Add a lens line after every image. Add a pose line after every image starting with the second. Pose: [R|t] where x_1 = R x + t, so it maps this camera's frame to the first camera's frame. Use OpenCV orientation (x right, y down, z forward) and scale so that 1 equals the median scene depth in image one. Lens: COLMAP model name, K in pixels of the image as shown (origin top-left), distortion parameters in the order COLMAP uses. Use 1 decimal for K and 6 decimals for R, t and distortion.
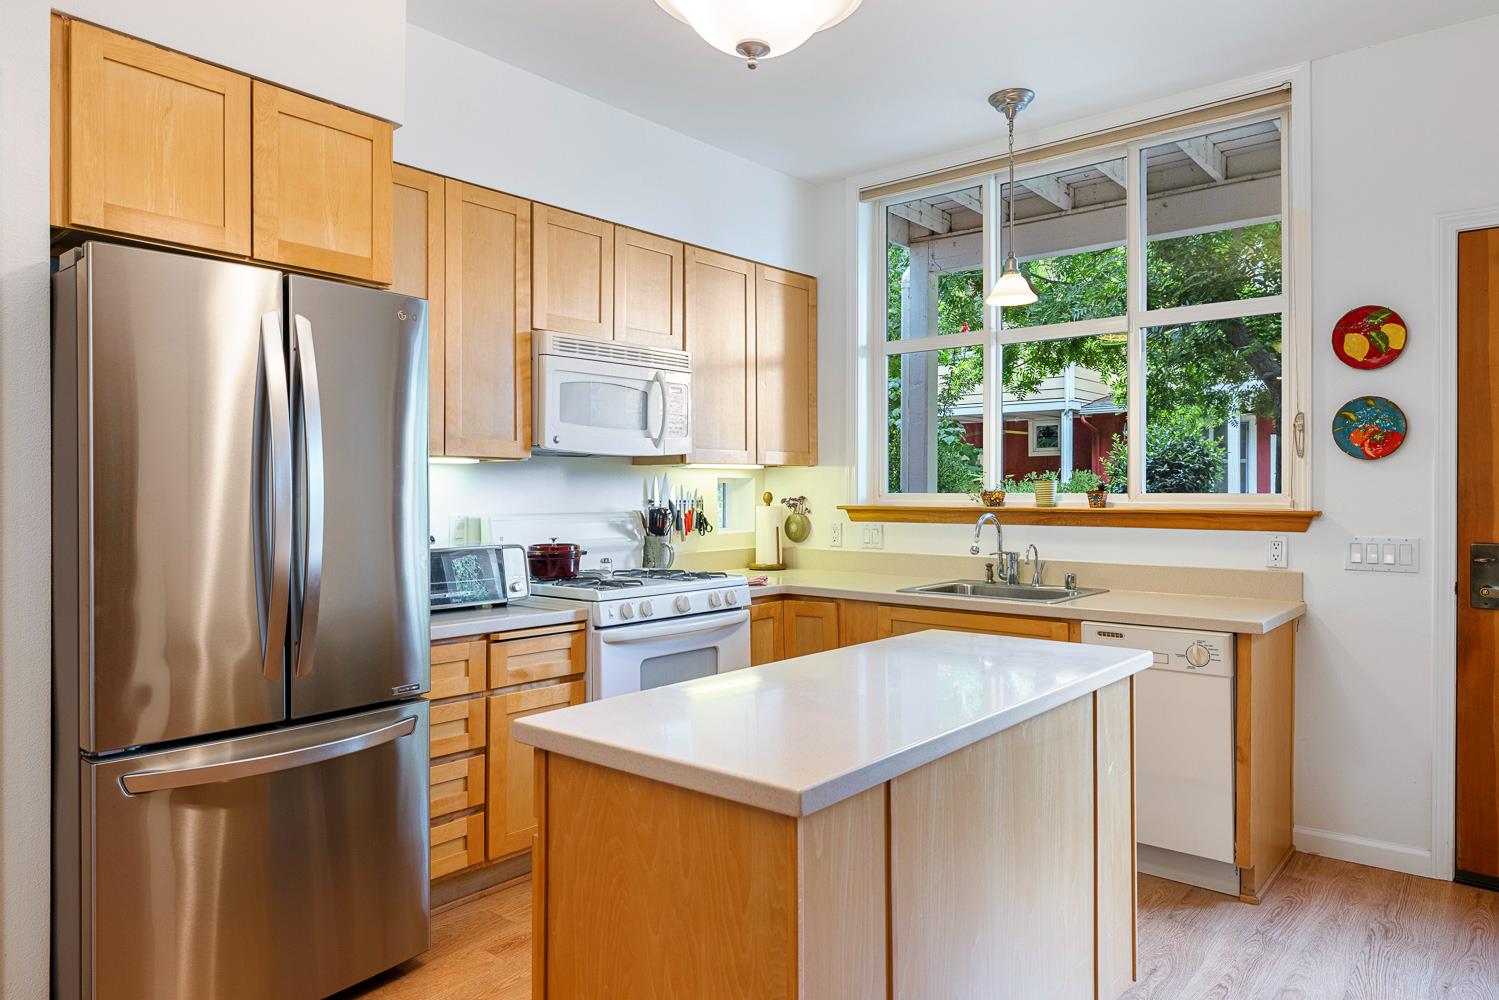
lens RADIAL K [[947.9, 0, 742.5], [0, 947.9, 490.2], [0, 0, 1]] dist [-0.012251, -0.000212]
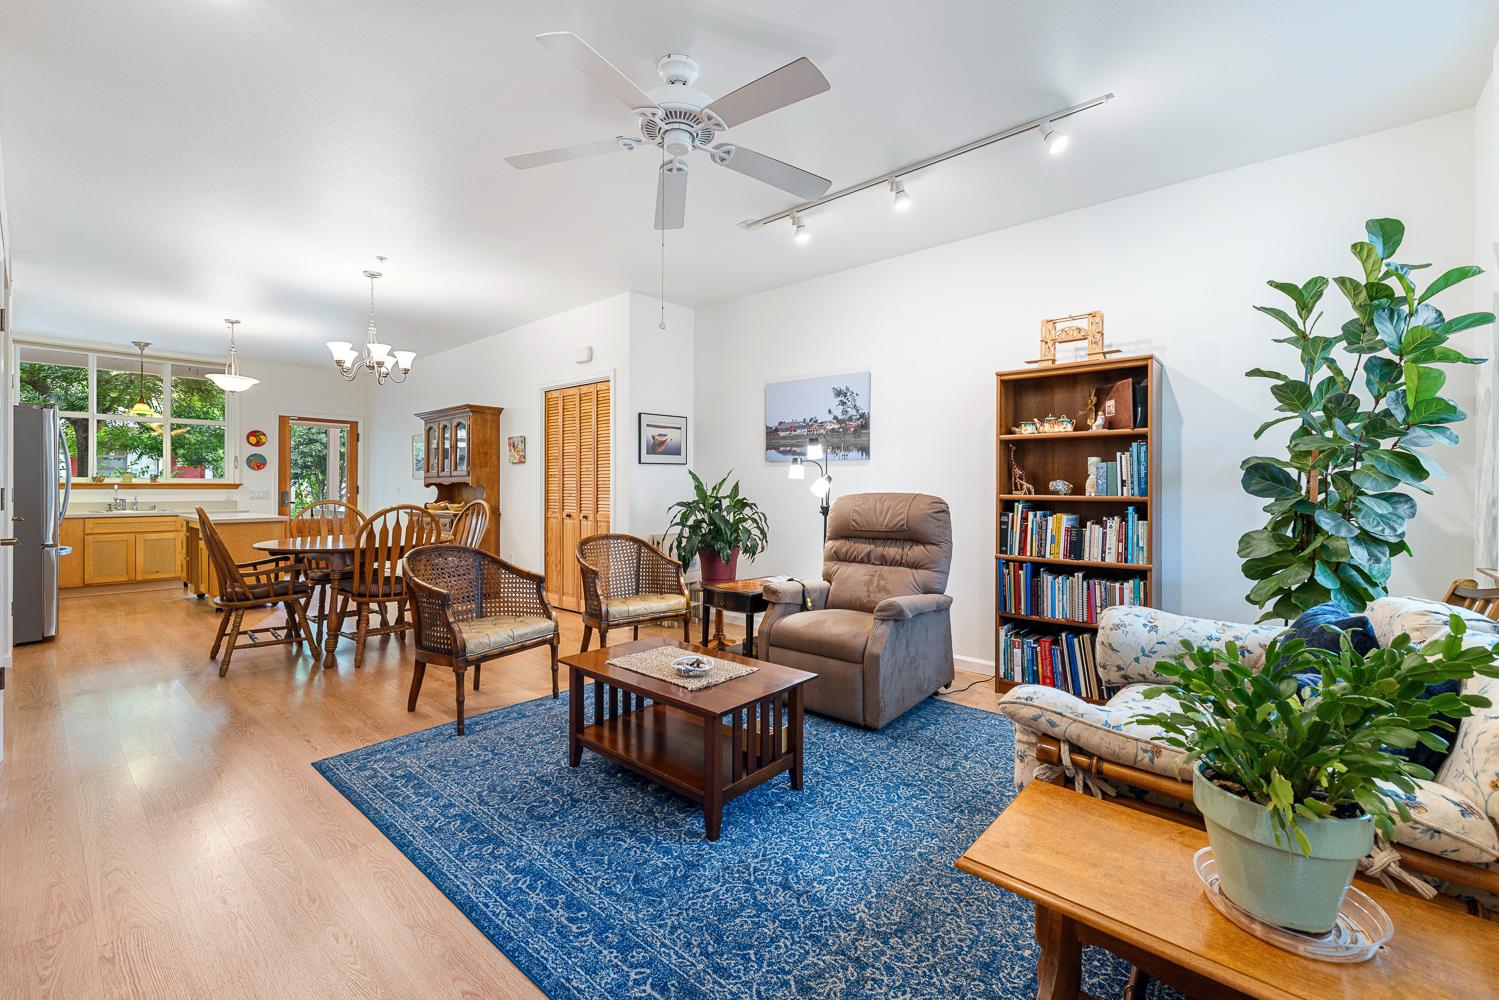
lens RADIAL K [[630.6, 0, 744.3], [0, 630.6, 491.1], [0, 0, 1]] dist [0.000323, 0.001387]
pose [[0.019248, -0.009654, 0.999768, -1.769461], [-0.004444, 0.999943, 0.009741, 0.019098], [-0.999805, -0.004631, 0.019204, -0.985565]]
